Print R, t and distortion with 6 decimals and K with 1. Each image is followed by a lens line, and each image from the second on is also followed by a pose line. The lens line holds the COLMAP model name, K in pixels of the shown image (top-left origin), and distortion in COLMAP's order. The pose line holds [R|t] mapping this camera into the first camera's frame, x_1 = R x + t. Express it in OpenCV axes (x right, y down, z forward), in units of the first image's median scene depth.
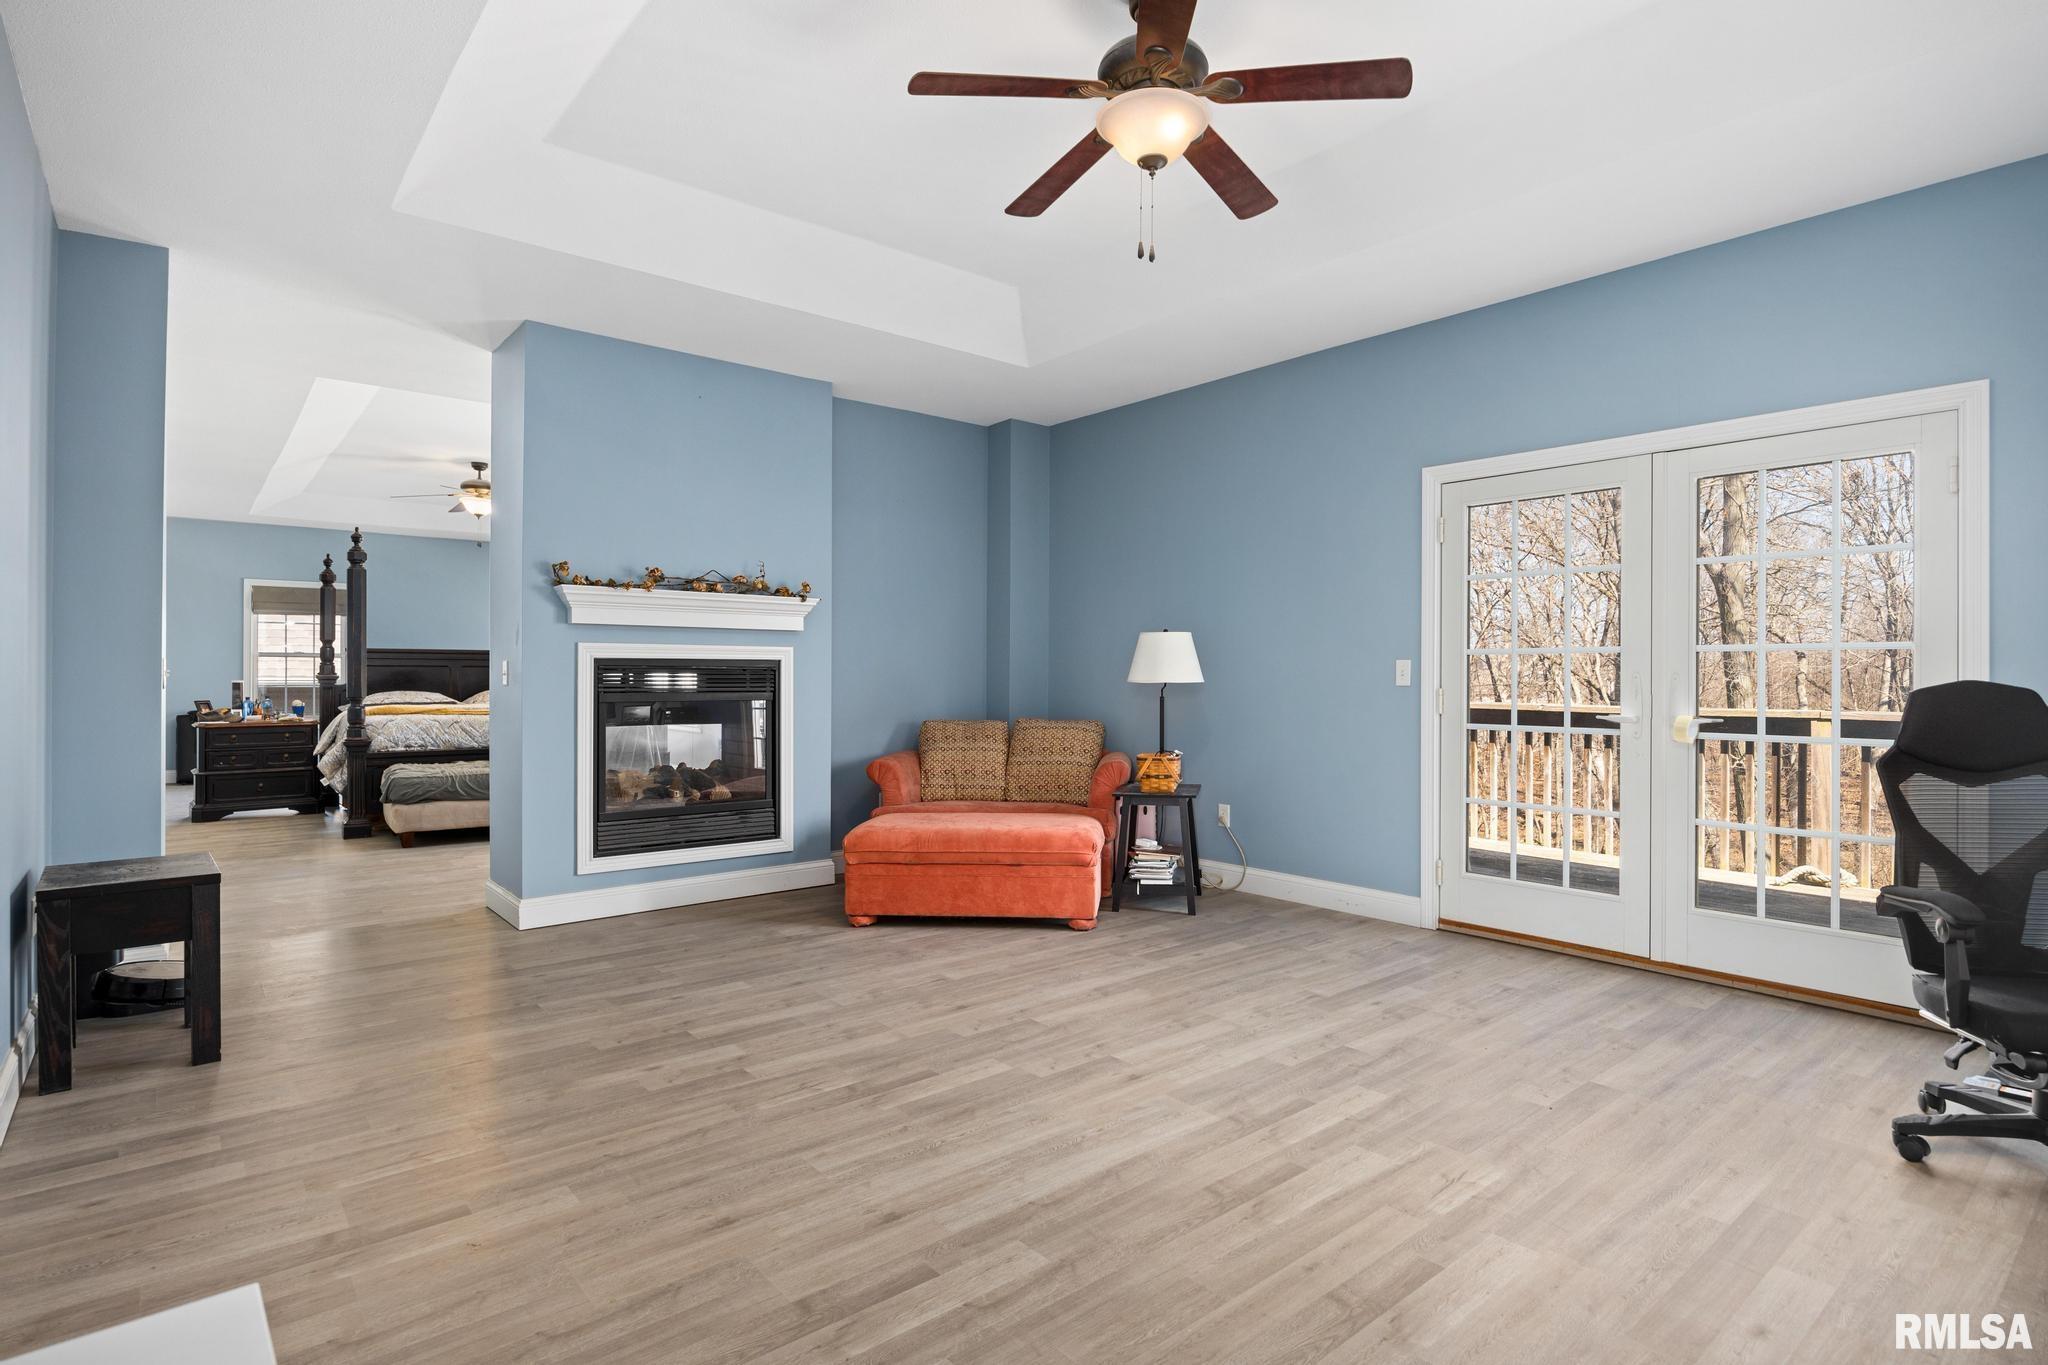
lens RADIAL K [[1033.4, 0, 1020.6], [0, 1033.4, 677.2], [0, 0, 1]] dist [0.002596, 0.000389]
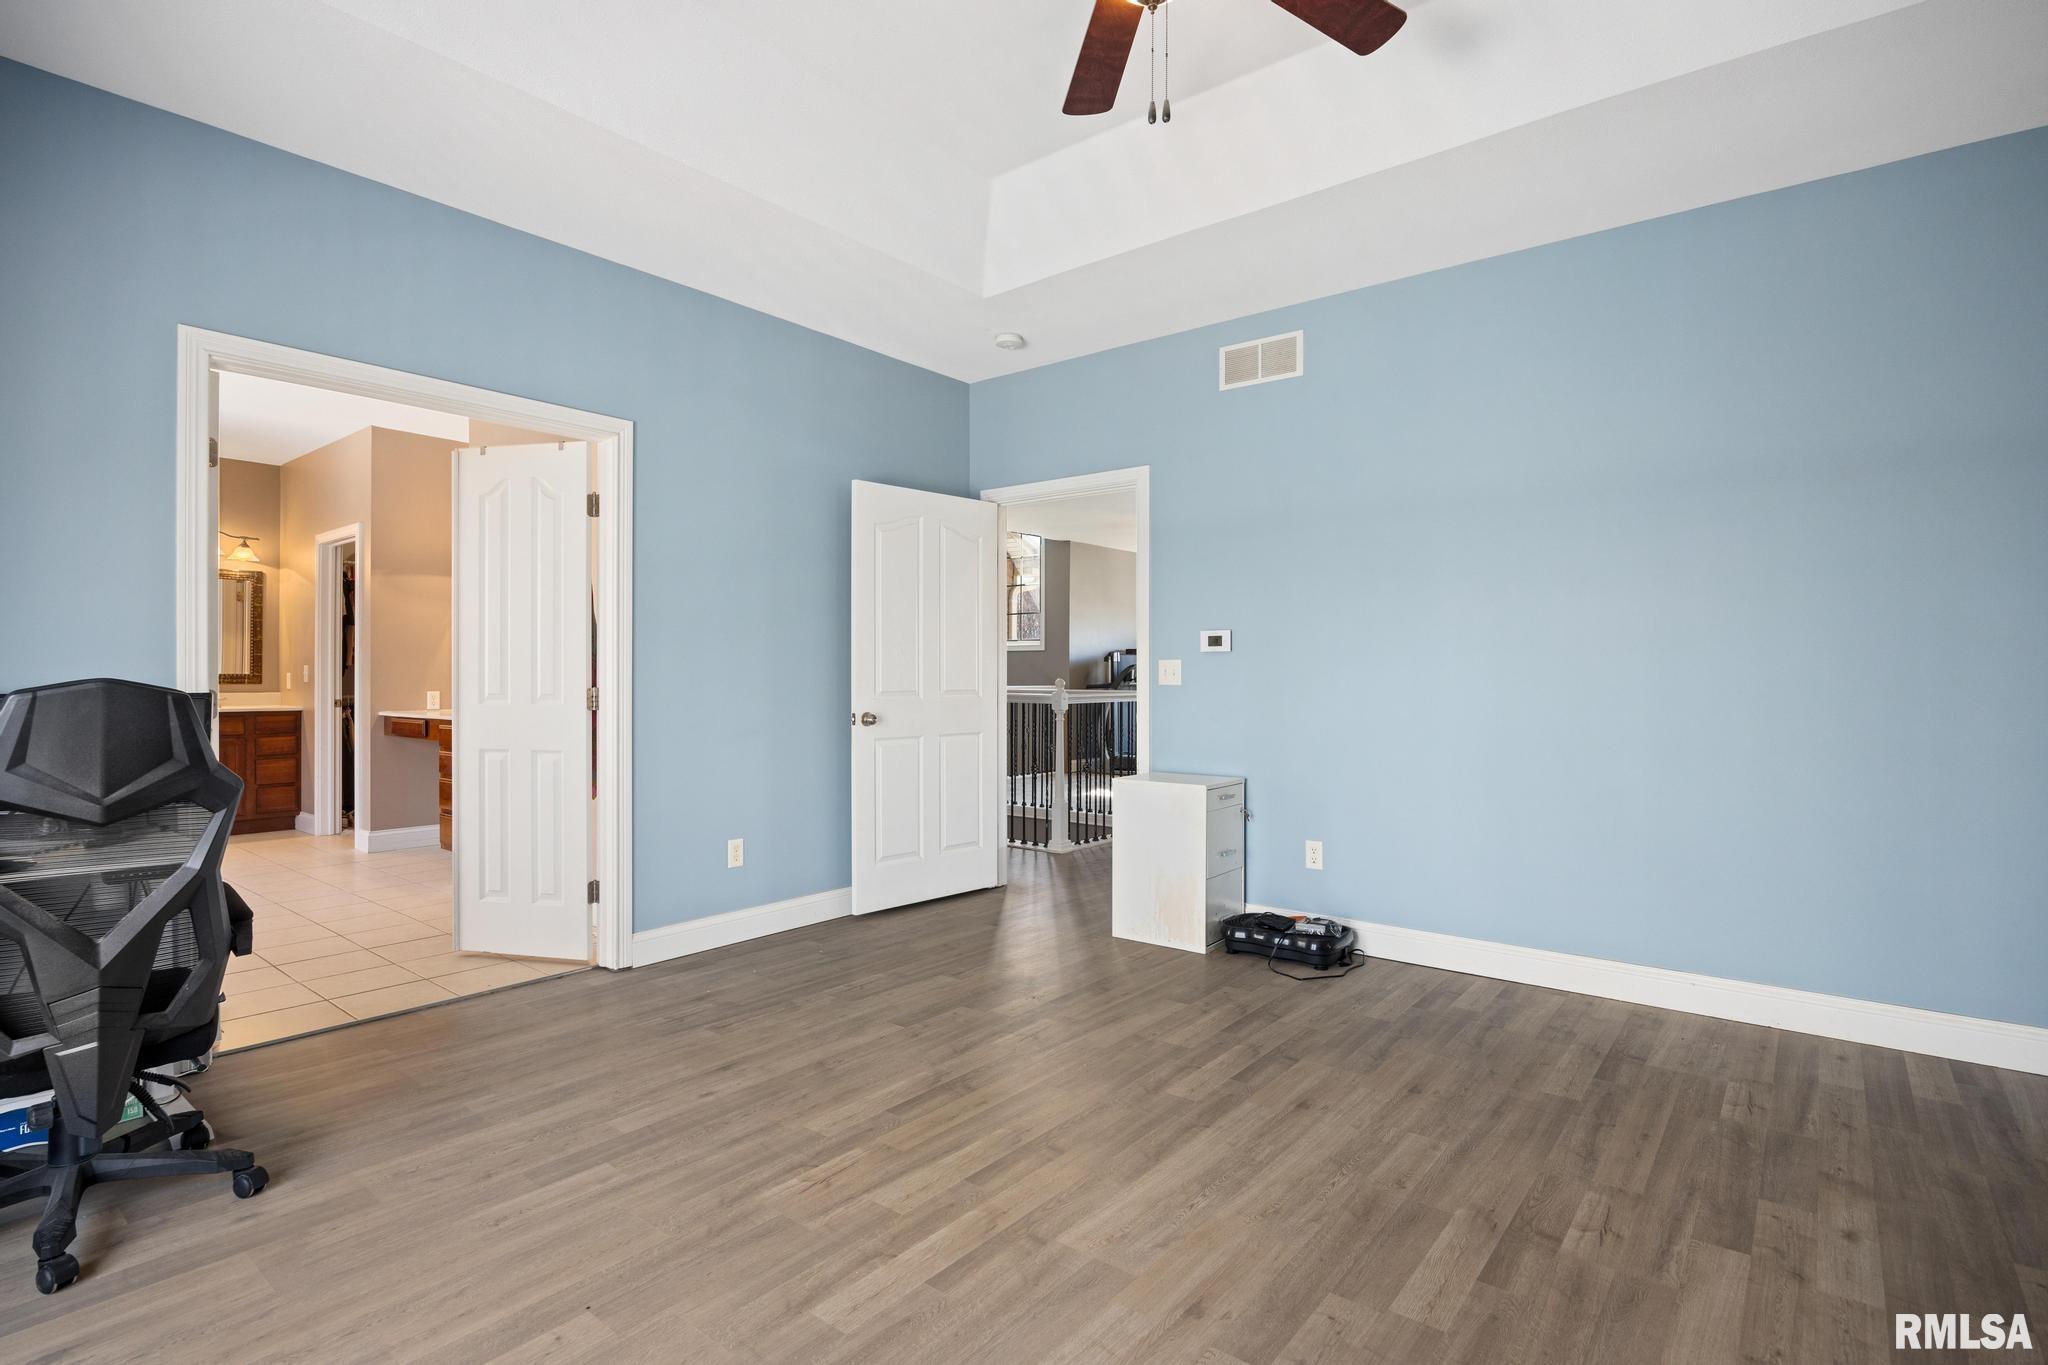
lens RADIAL K [[1033.4, 0, 1029.8], [0, 1033.4, 677.5], [0, 0, 1]] dist [0.002596, 0.000389]
pose [[-0.979341, -0.001369, -0.202210, 0.393140], [-0.001606, 0.999998, 0.001005, 0.000153], [0.202209, 0.001309, -0.979342, 1.865113]]
